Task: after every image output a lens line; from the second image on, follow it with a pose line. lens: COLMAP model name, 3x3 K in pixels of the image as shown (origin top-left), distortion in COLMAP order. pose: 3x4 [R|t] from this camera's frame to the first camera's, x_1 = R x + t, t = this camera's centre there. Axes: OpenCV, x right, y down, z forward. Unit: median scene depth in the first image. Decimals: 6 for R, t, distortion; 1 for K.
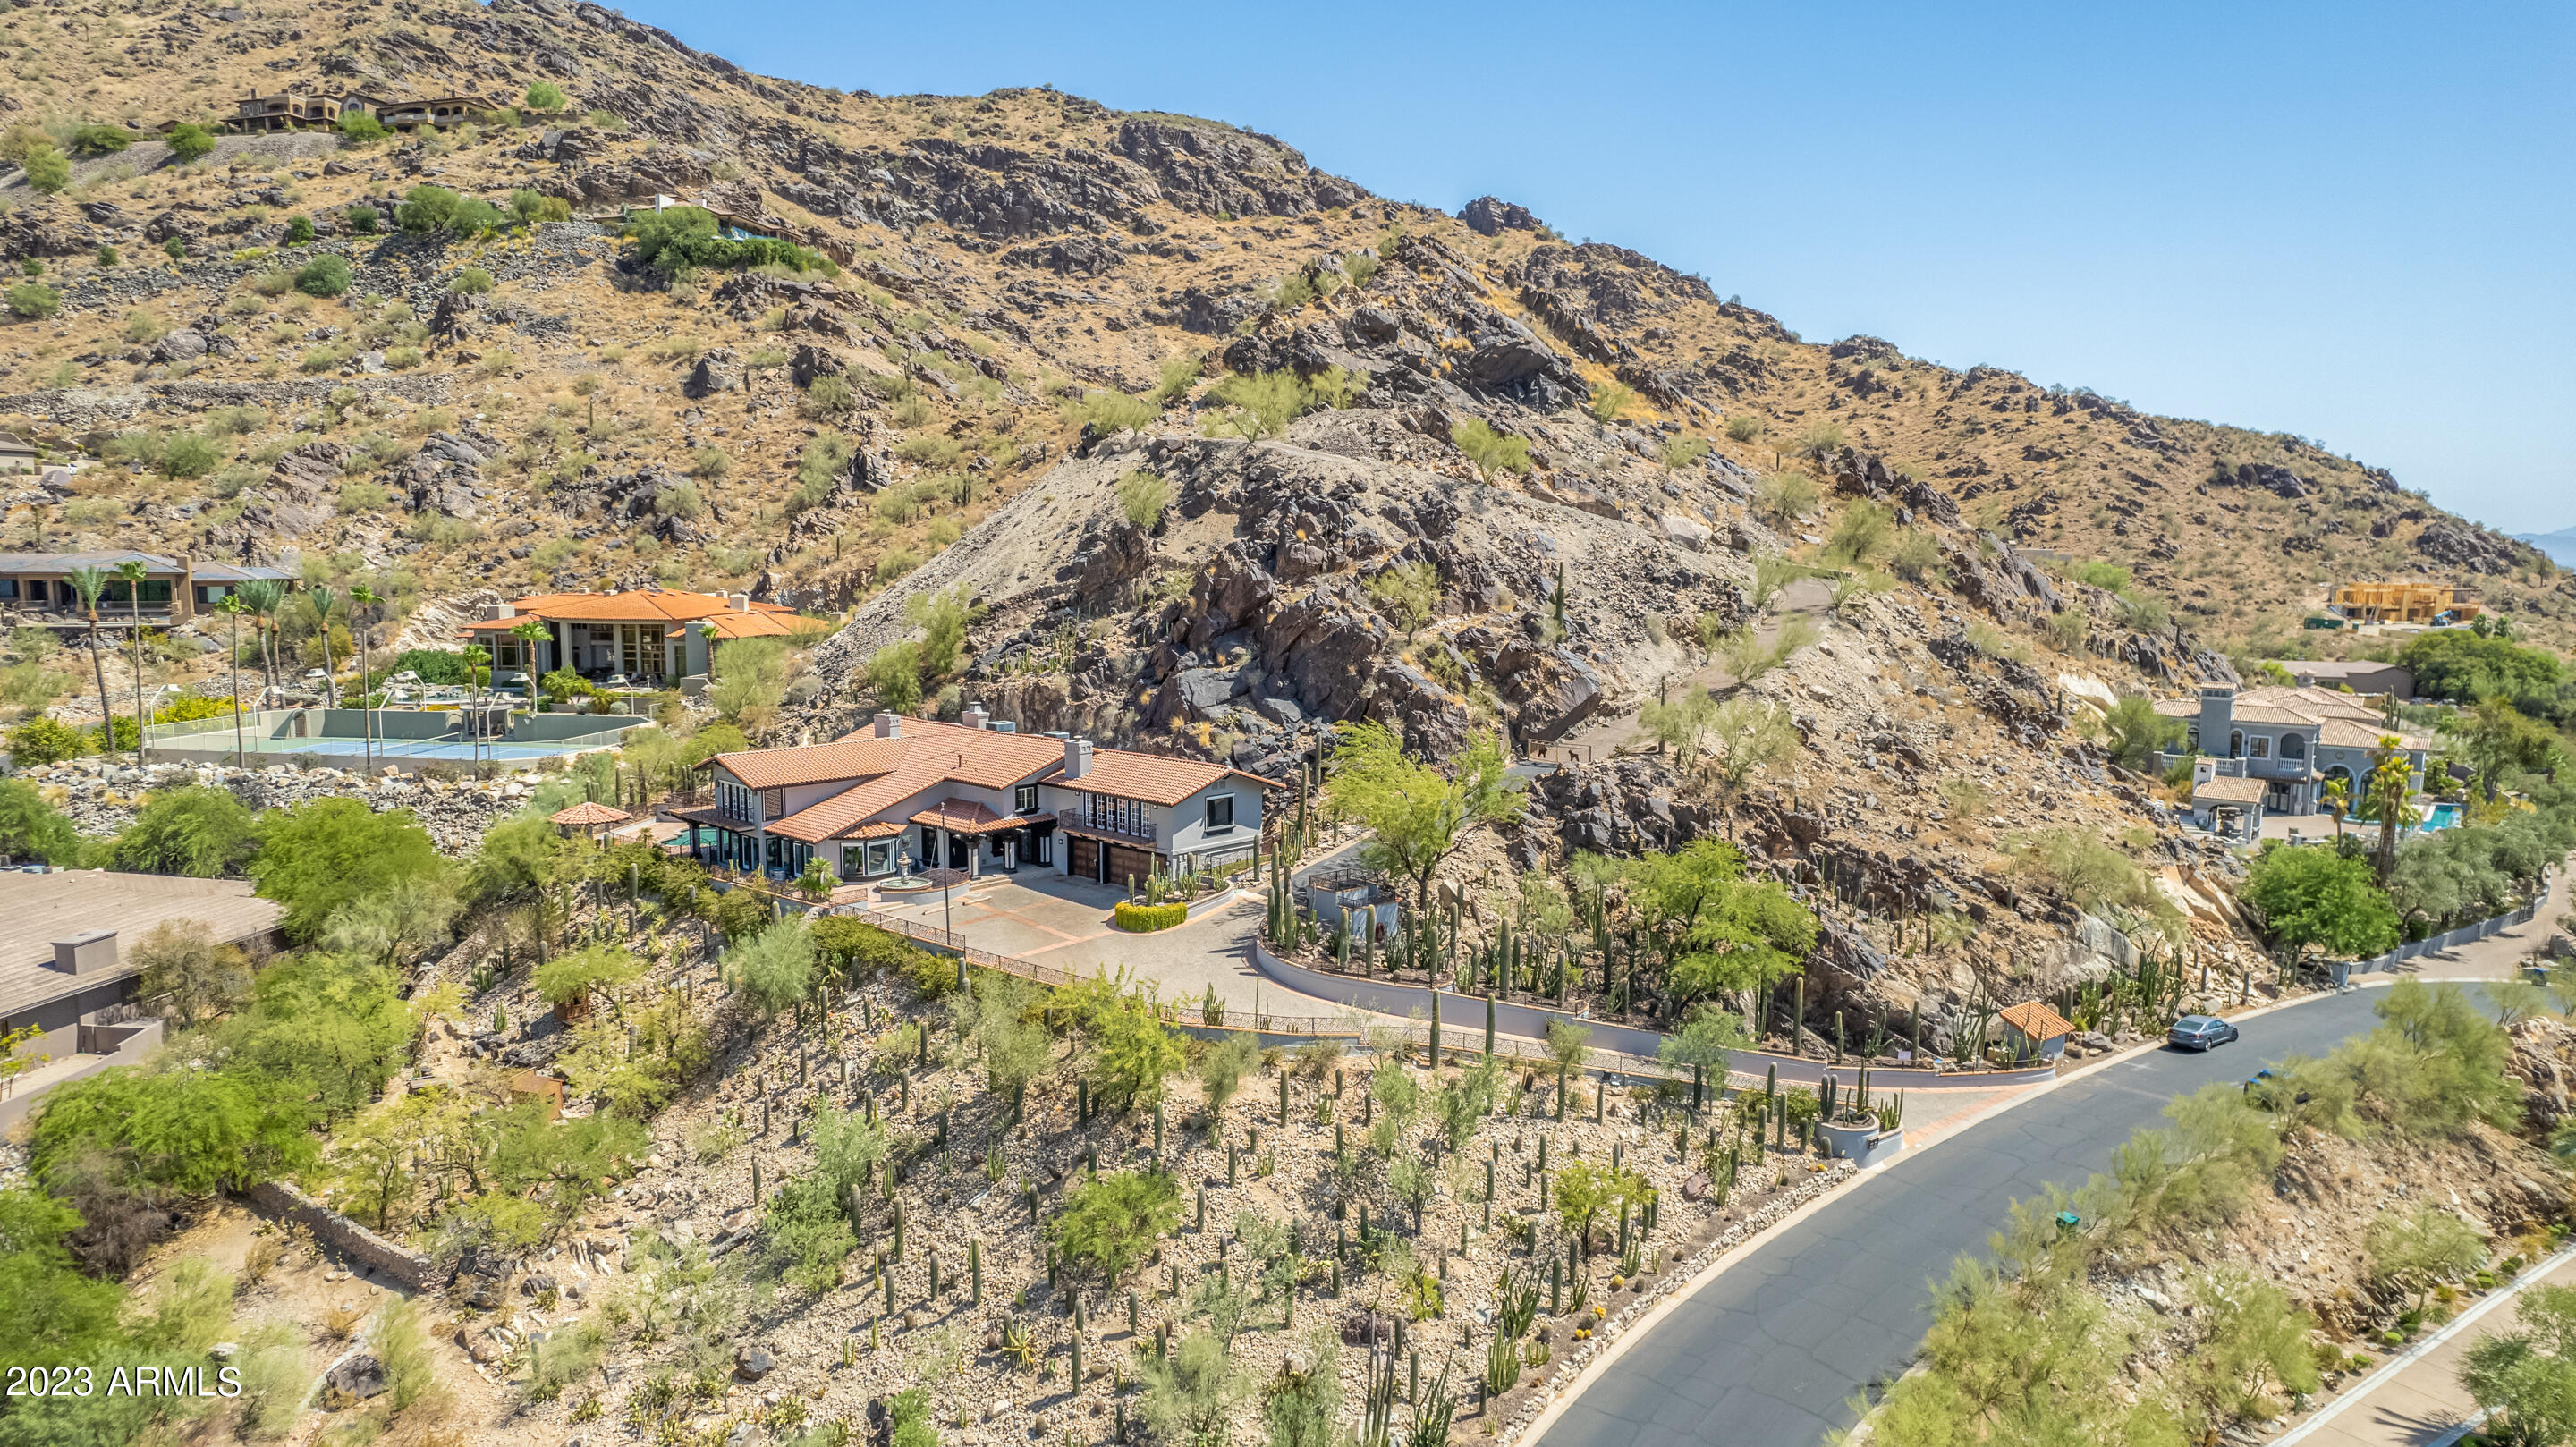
lens RADIAL K [[1640.0, 0, 1278.7], [0, 1640.0, 732.6], [0, 0, 1]] dist [-0.073651, 0.068338]
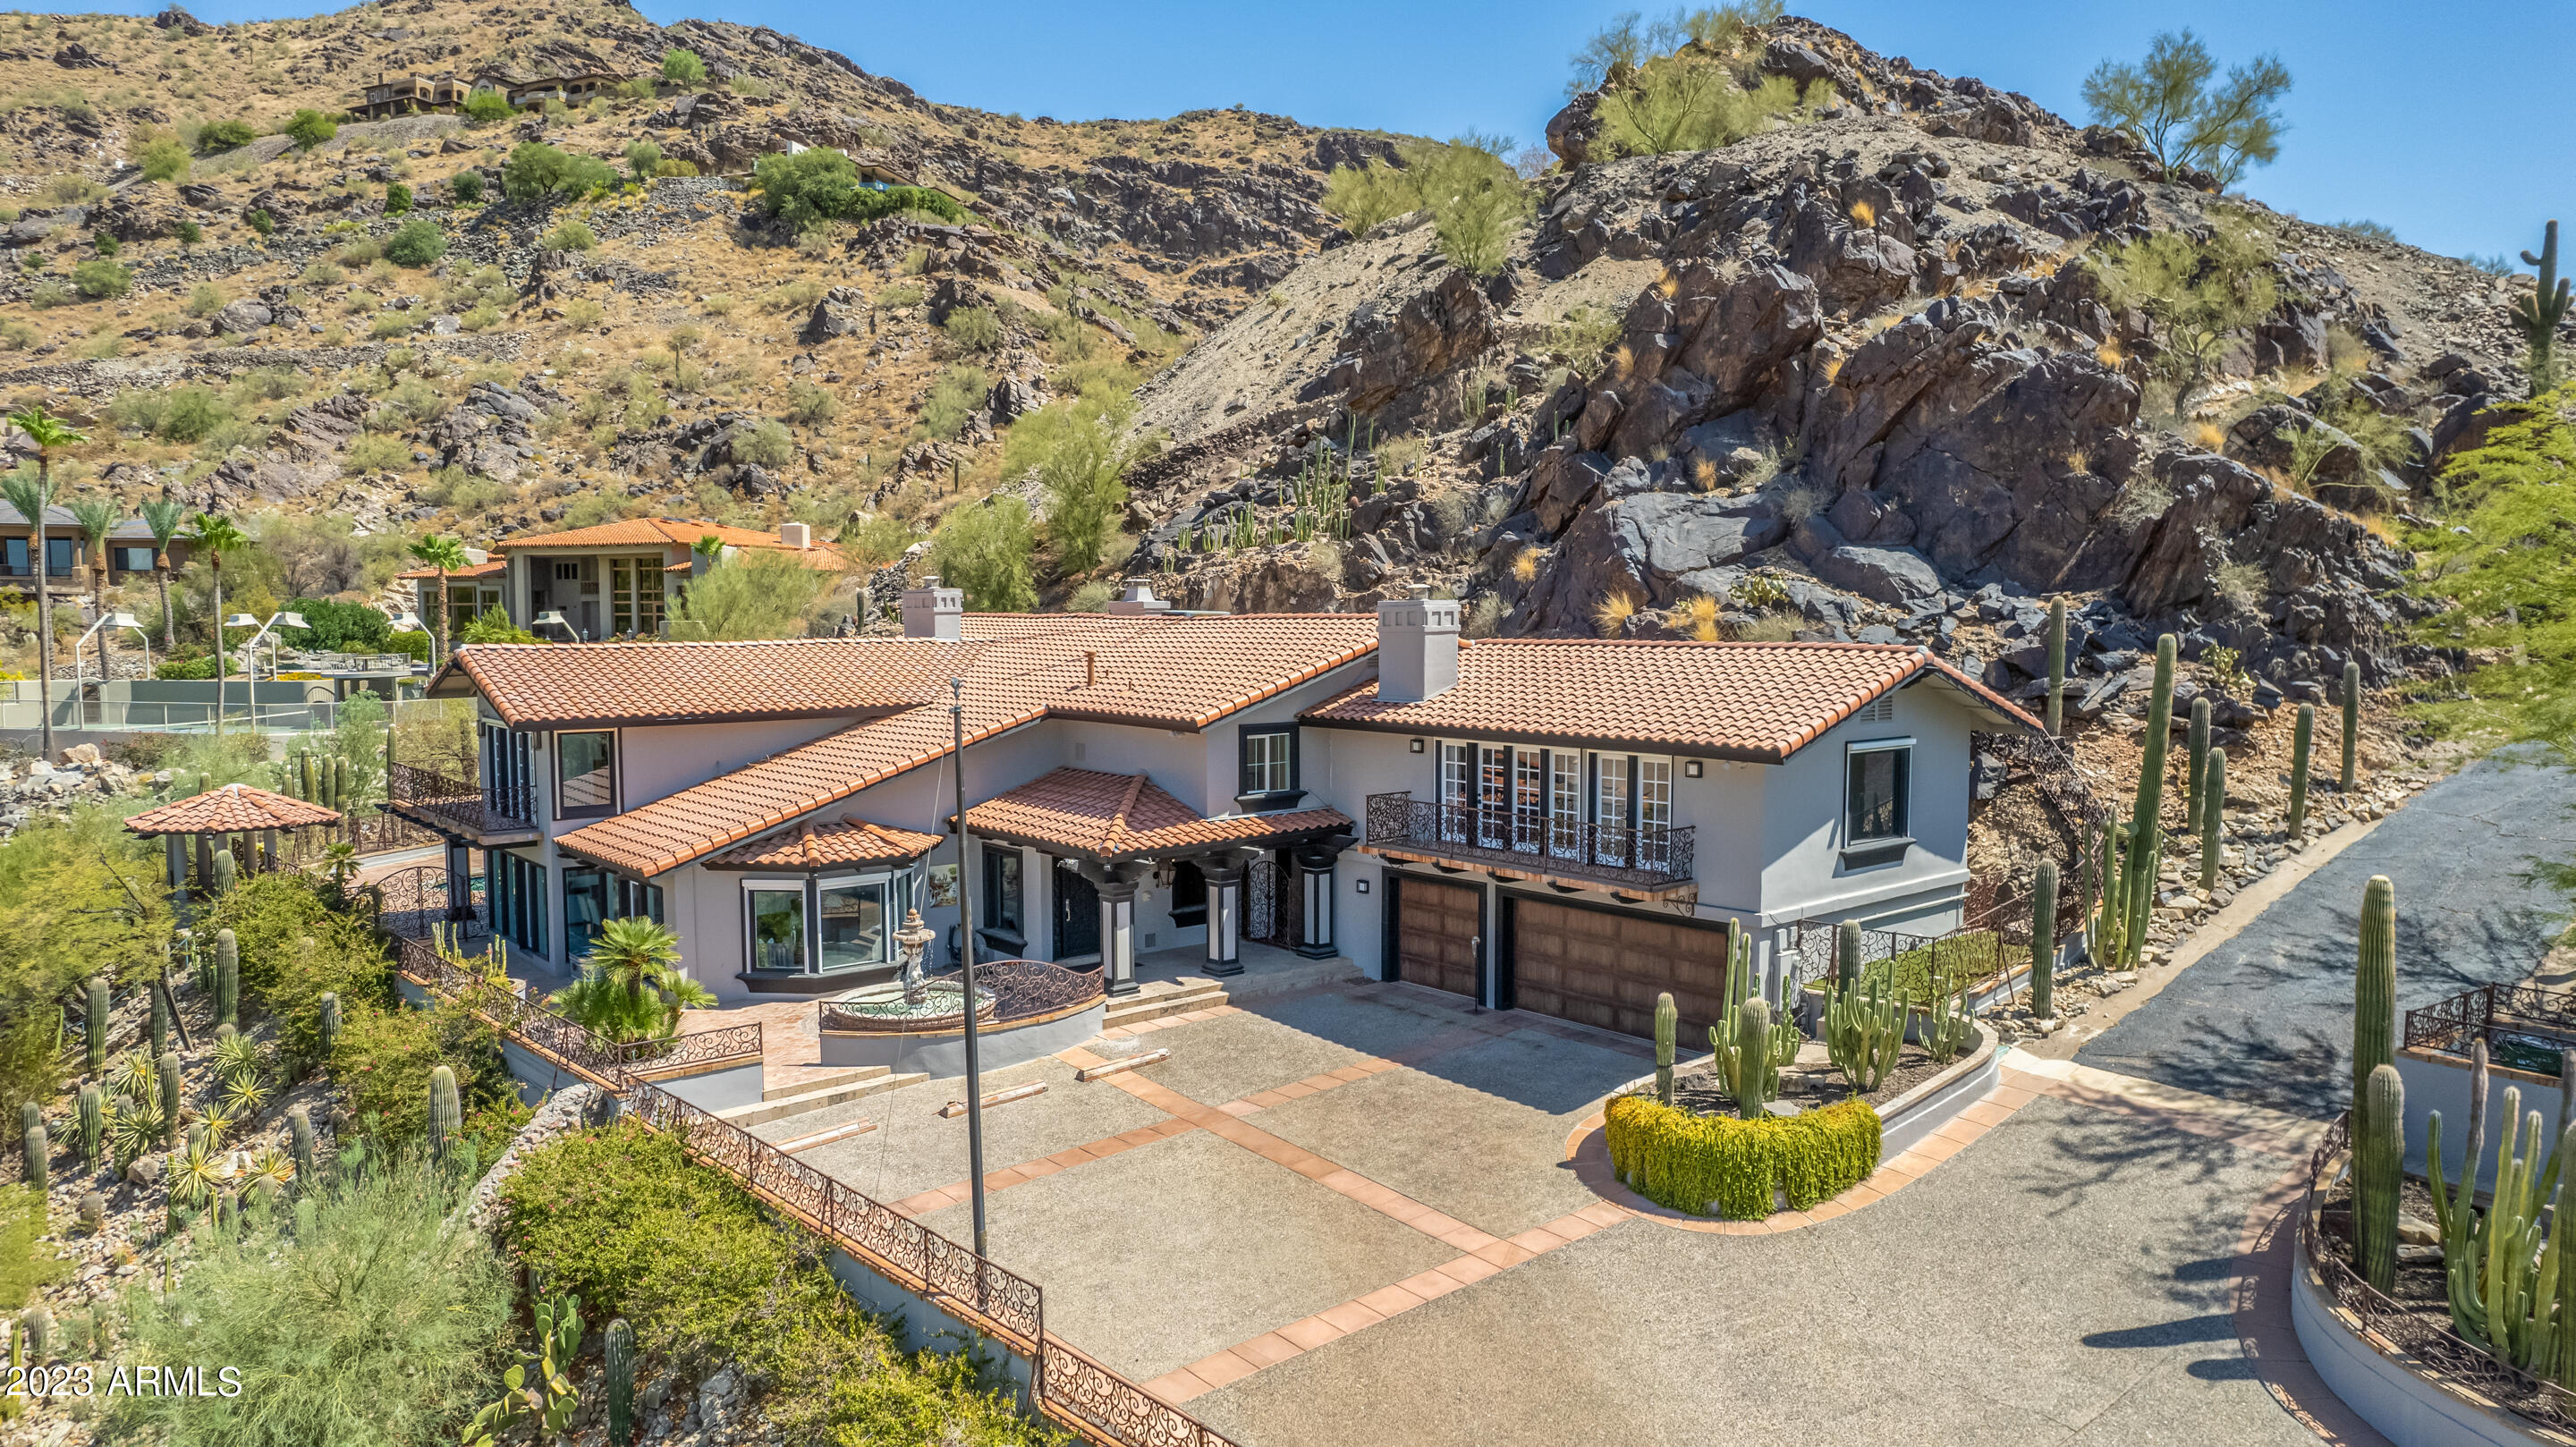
lens RADIAL K [[1640.0, 0, 1278.7], [0, 1640.0, 732.6], [0, 0, 1]] dist [-0.073651, 0.068338]
pose [[0.993851, 0.000986, -0.110724, -0.063829], [-0.006168, 0.998901, -0.046469, 0.028356], [0.110556, 0.046866, 0.992764, 0.365961]]
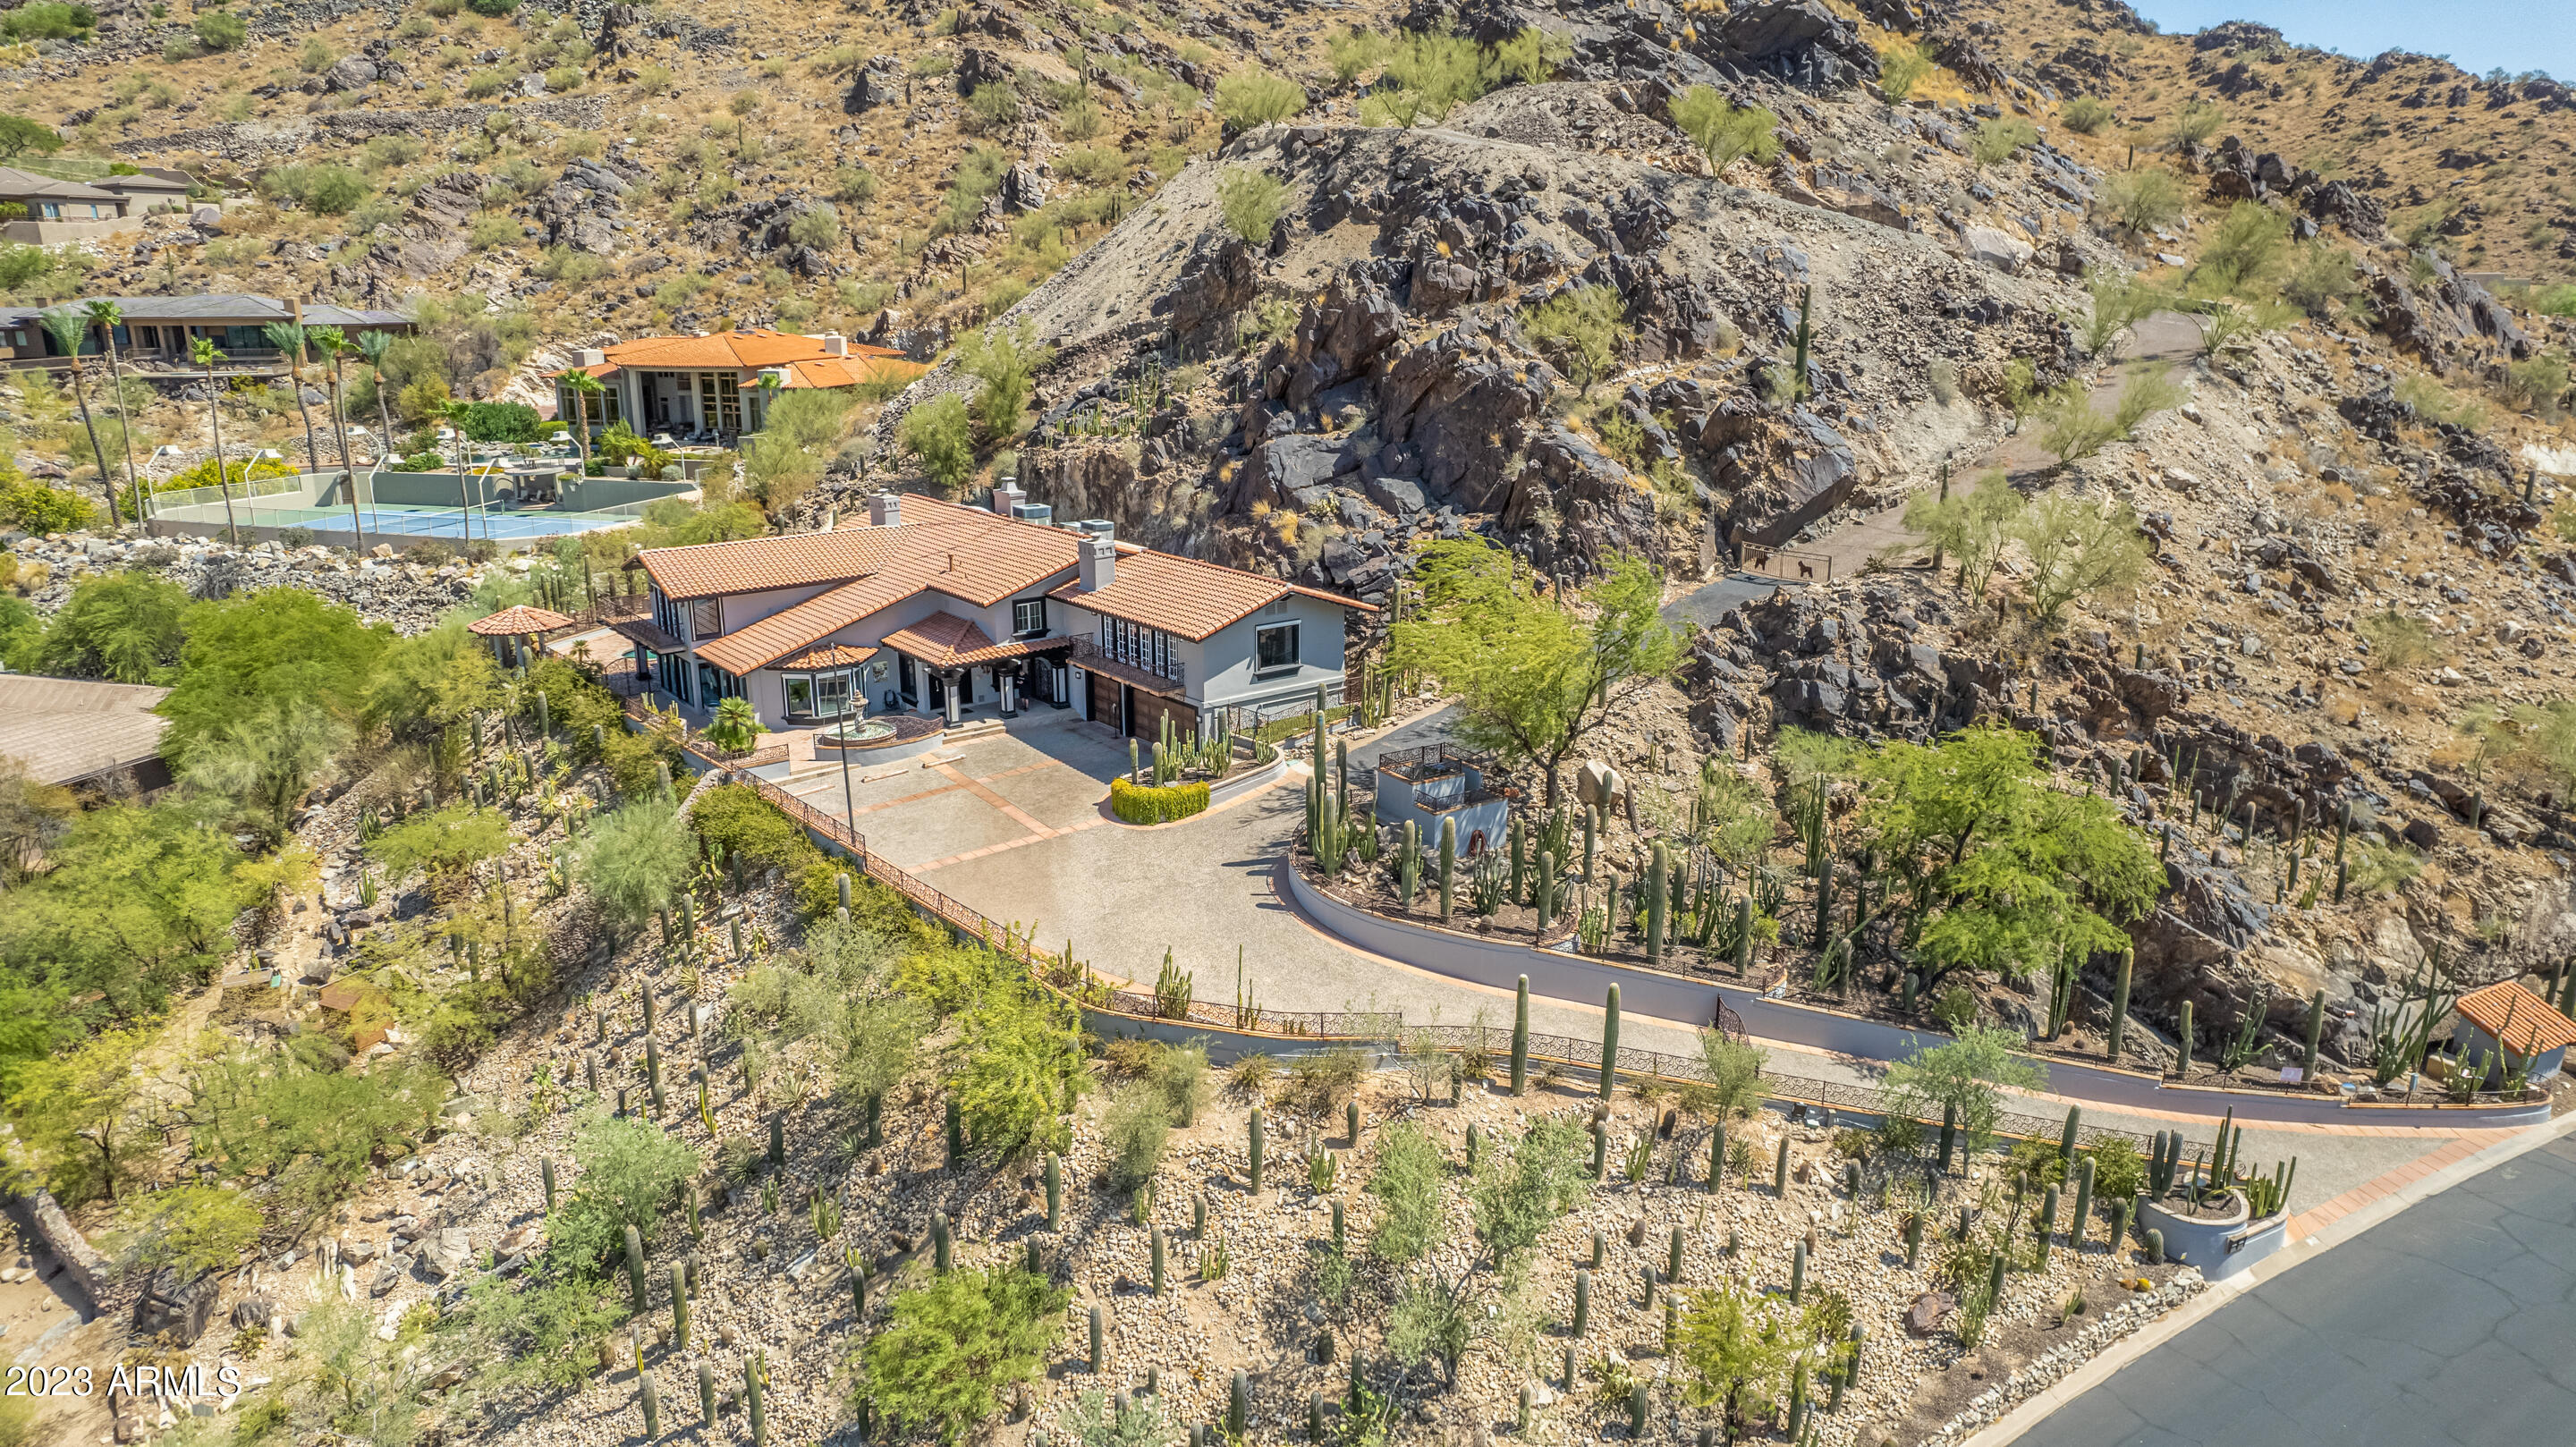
lens RADIAL K [[1638.7, 0, 1285.8], [0, 1638.7, 737.0], [0, 0, 1]] dist [-0.082513, 0.074776]
pose [[0.987239, 0.034867, -0.155379, 0.042835], [-0.009897, 0.987283, 0.158662, -0.013618], [0.158935, -0.155099, 0.975030, 0.166016]]
